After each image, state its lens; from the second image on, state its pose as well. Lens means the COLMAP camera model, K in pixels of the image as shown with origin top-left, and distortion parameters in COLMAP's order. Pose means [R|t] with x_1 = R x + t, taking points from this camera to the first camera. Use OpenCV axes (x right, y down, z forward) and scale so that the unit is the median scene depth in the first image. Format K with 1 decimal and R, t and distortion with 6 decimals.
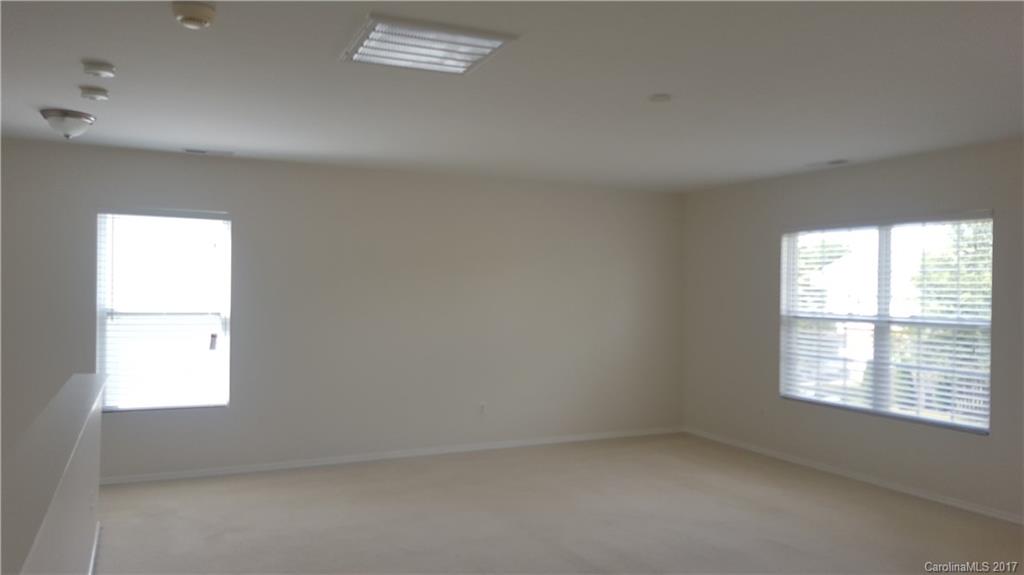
lens RADIAL K [[787.0, 0, 512.0], [0, 787.0, 287.5], [0, 0, 1]] dist [0.001588, 0.001121]
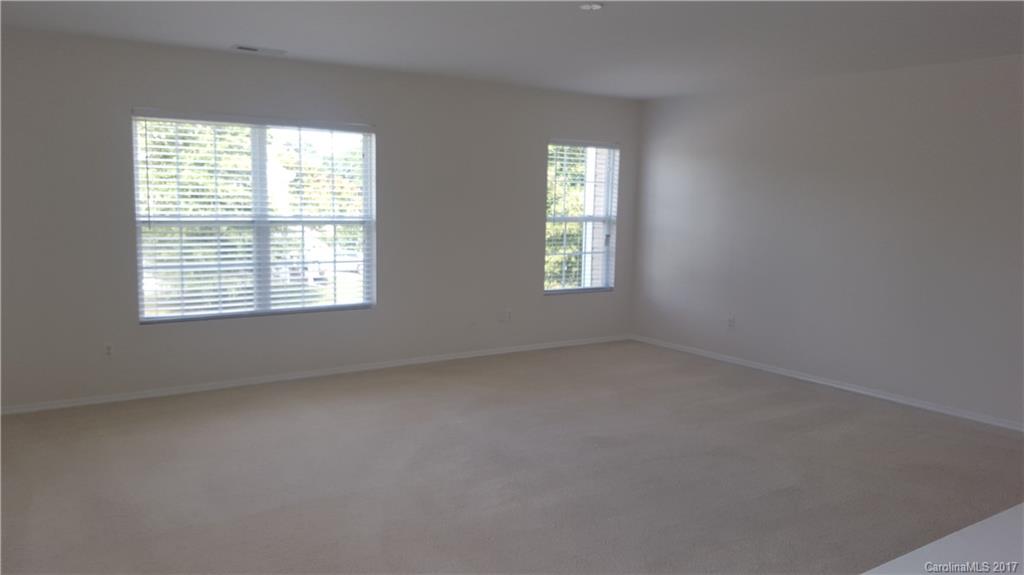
lens RADIAL K [[787.0, 0, 512.0], [0, 787.0, 287.5], [0, 0, 1]] dist [0.001588, 0.001121]
pose [[-0.163933, -0.132360, 0.977551, -0.505471], [-0.026957, 0.991189, 0.129686, -0.010411], [-0.986103, -0.005092, -0.166057, 0.782286]]
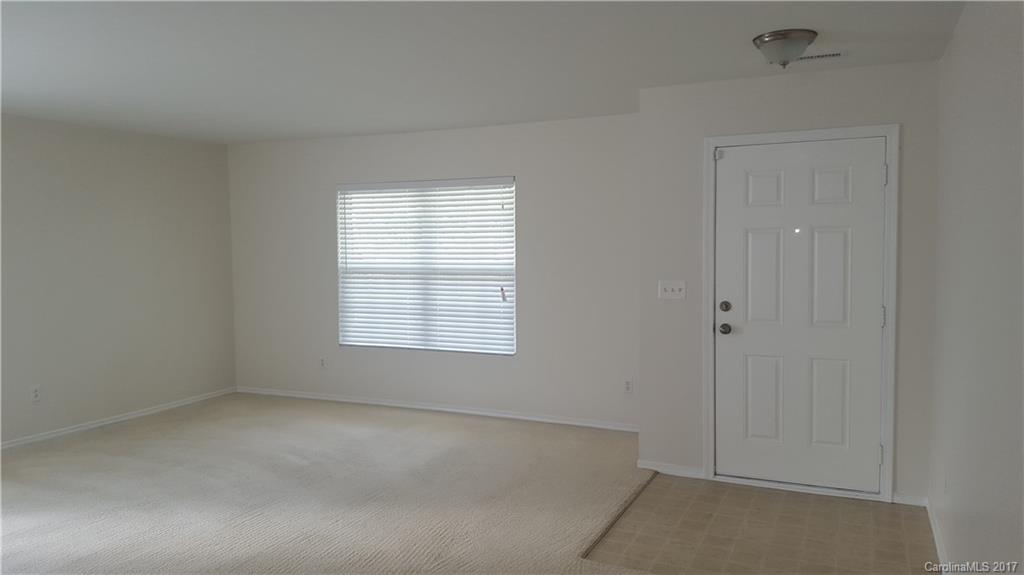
lens RADIAL K [[787.0, 0, 512.0], [0, 787.0, 287.5], [0, 0, 1]] dist [0.001588, 0.001121]
pose [[0.792131, -0.057976, 0.607591, -0.120401], [0.023905, 0.997662, 0.064030, -0.001712], [-0.609883, -0.036195, 0.791665, 0.016042]]
